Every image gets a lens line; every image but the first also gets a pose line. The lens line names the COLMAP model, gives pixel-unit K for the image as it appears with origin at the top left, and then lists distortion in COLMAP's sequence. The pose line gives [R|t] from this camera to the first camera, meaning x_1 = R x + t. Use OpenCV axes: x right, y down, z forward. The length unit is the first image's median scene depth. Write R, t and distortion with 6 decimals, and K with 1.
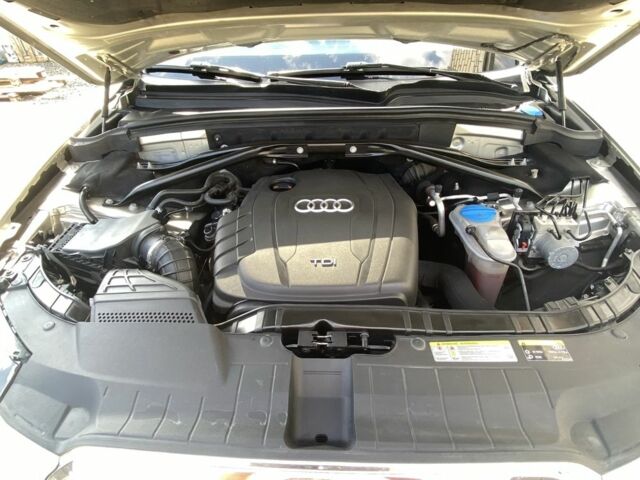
lens RADIAL K [[358.8, 0, 319.8], [0, 358.8, 230.6], [0, 0, 1]] dist [0.000752, -0.002660]
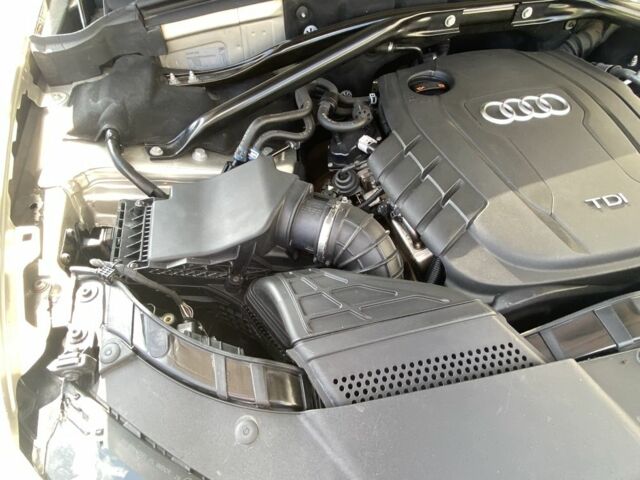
lens RADIAL K [[358.8, 0, 319.8], [0, 358.8, 230.6], [0, 0, 1]] dist [0.000752, -0.002660]
pose [[0.969698, -0.184765, 0.159839, -0.472625], [0.138780, 0.955031, 0.262024, -0.077323], [-0.201064, -0.231901, 0.951733, 0.398138]]
